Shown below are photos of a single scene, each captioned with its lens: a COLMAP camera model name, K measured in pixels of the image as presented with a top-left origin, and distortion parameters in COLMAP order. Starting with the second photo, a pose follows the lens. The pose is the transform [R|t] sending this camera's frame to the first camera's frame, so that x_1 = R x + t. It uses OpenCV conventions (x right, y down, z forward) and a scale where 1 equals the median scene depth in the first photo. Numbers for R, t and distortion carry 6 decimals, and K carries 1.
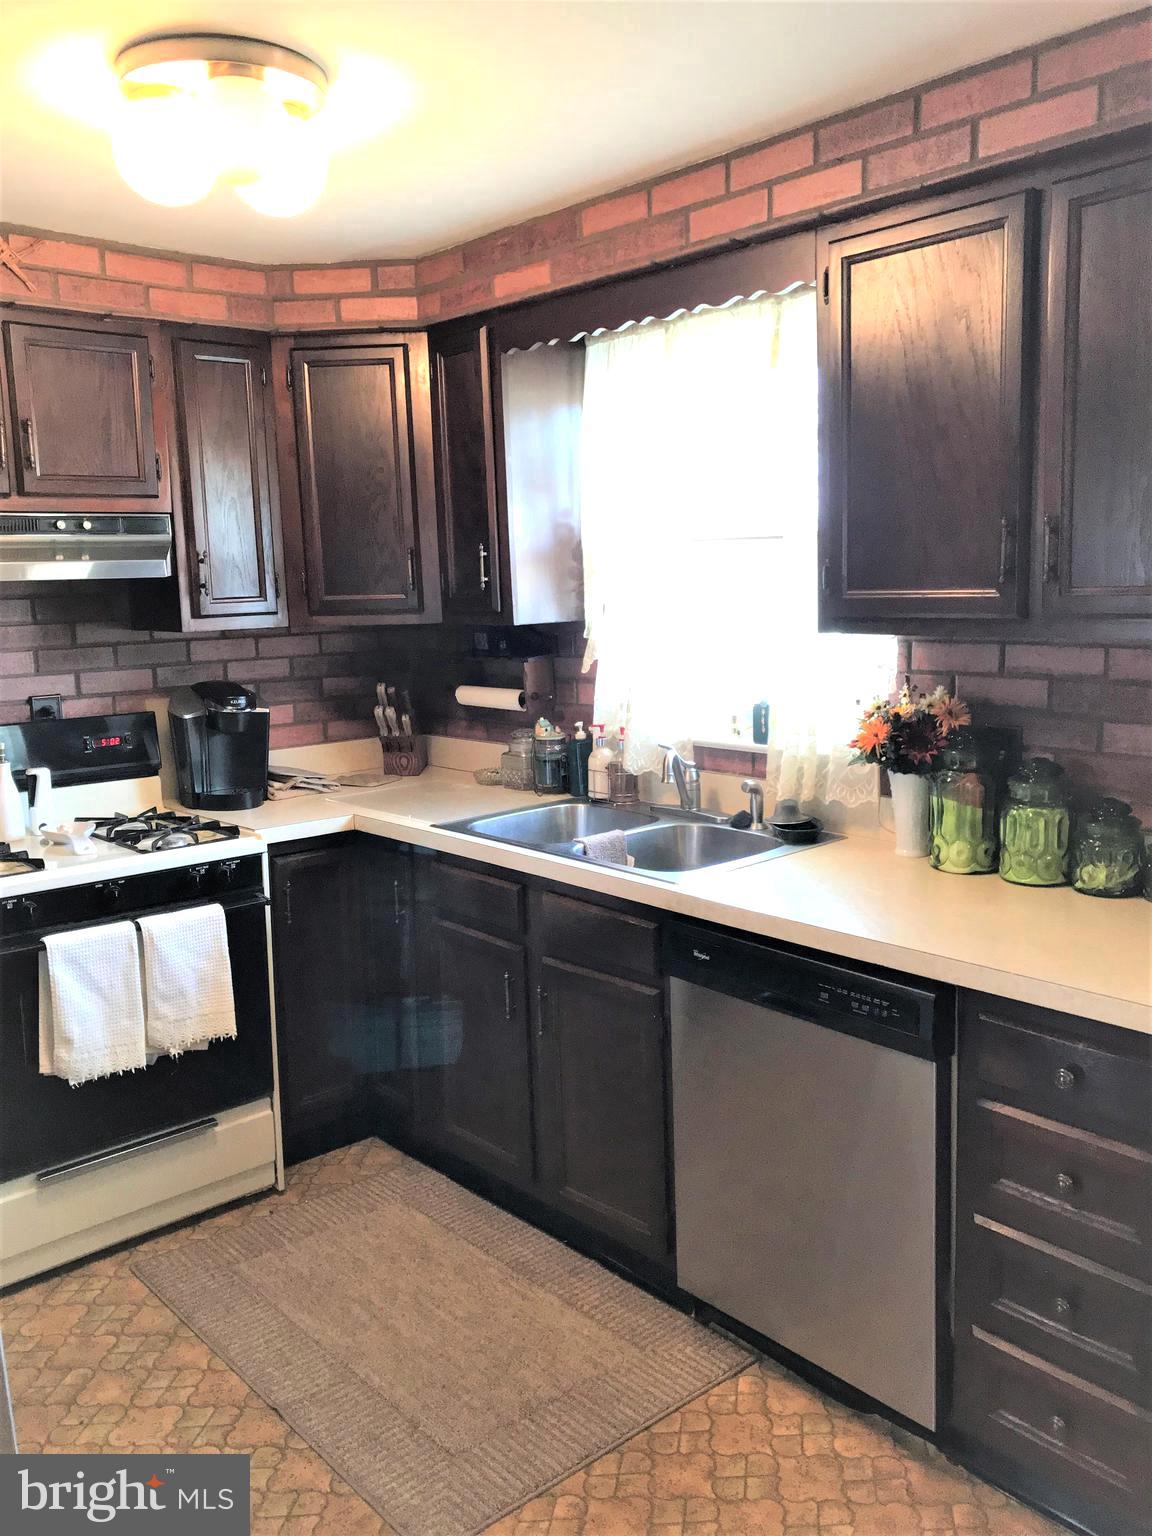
lens RADIAL K [[1208.1, 0, 593.8], [0, 1208.1, 754.9], [0, 0, 1]] dist [0.008214, 0.003486]
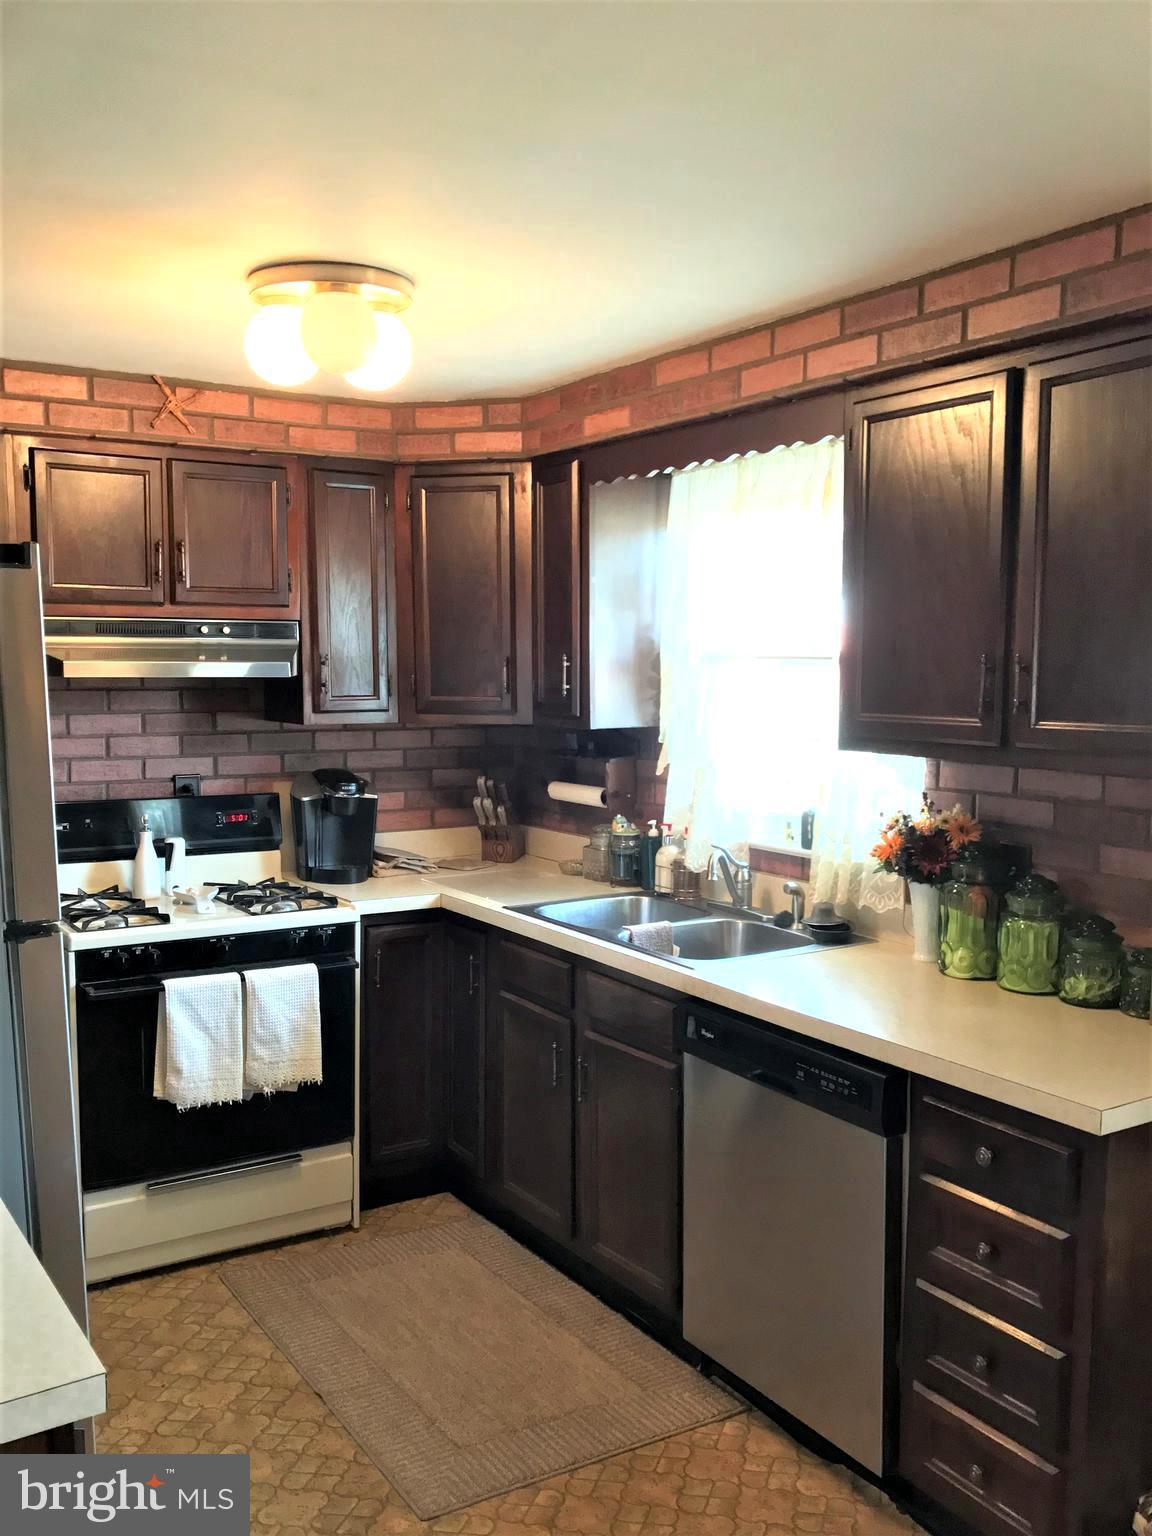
lens RADIAL K [[1303.0, 0, 582.1], [0, 1303.0, 812.1], [0, 0, 1]] dist [0.062837, -0.133458]
pose [[0.985845, 0.047777, -0.160709, 0.144454], [-0.052751, 0.998247, -0.026826, -0.000494], [0.159146, 0.034923, 0.986637, -0.201377]]
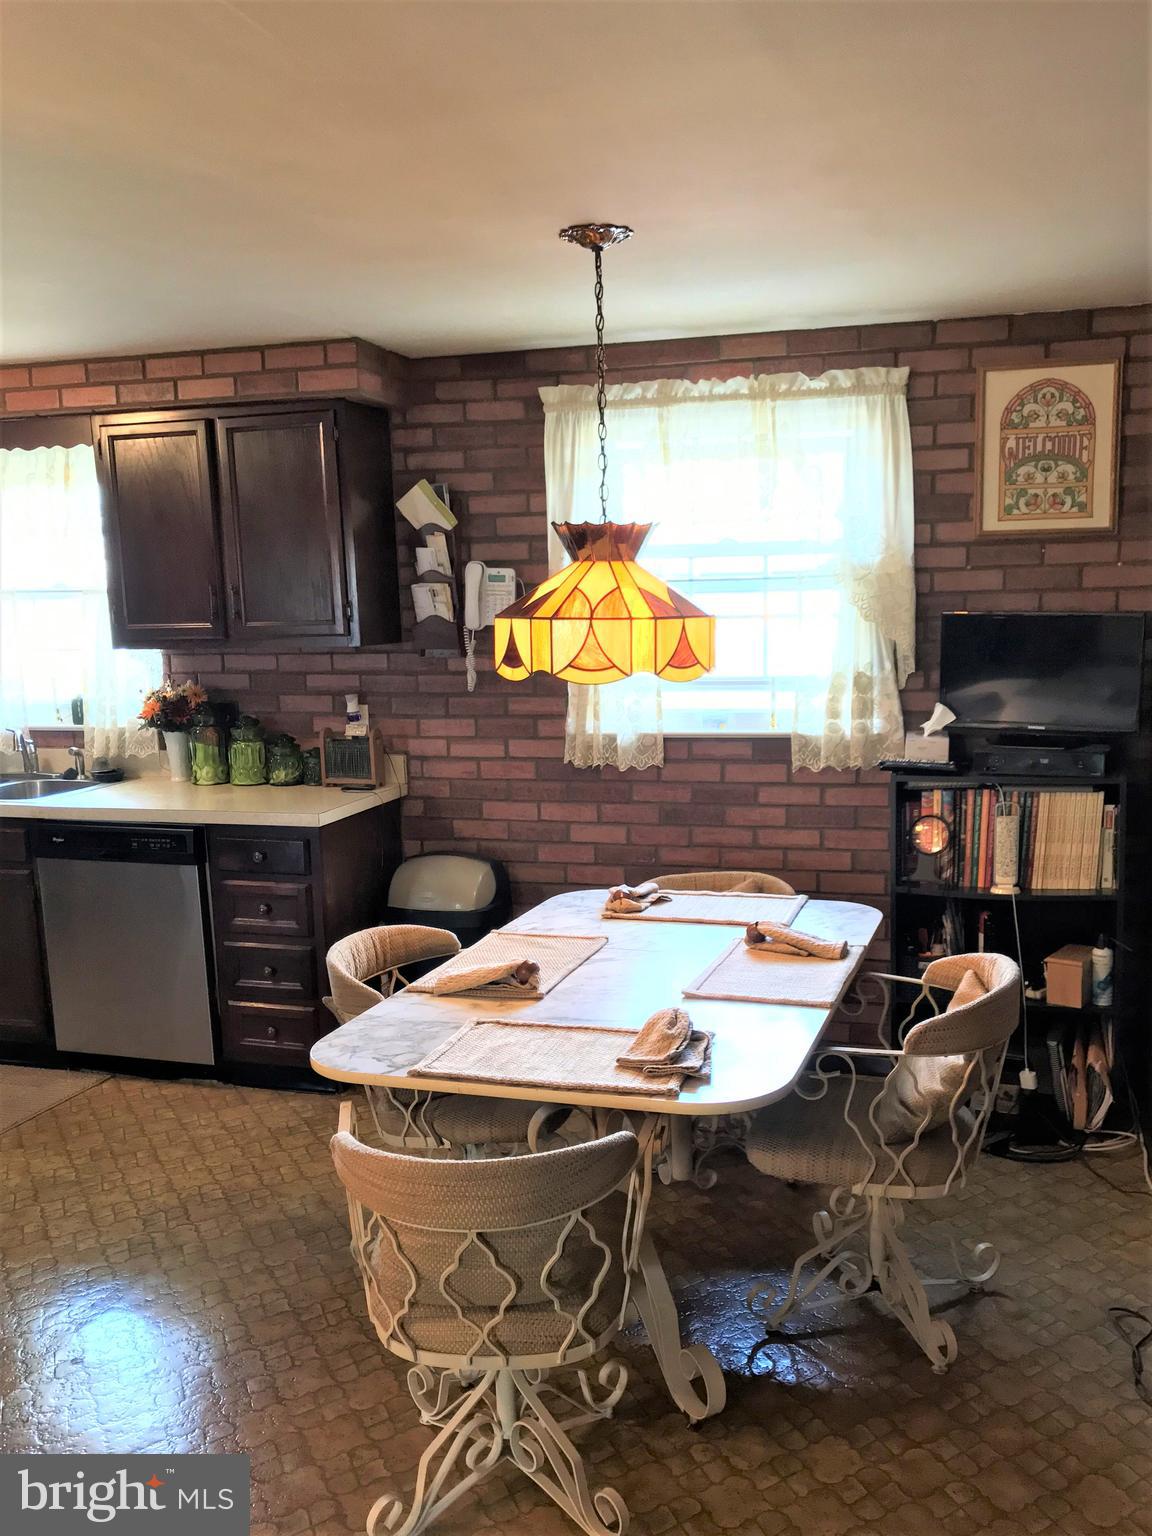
lens RADIAL K [[1303.0, 0, 582.1], [0, 1303.0, 812.1], [0, 0, 1]] dist [0.062837, -0.133458]
pose [[0.857797, -0.081299, 0.507519, -0.195257], [0.079653, 0.996509, 0.025002, 0.128388], [-0.507780, 0.018979, 0.861278, -0.887002]]
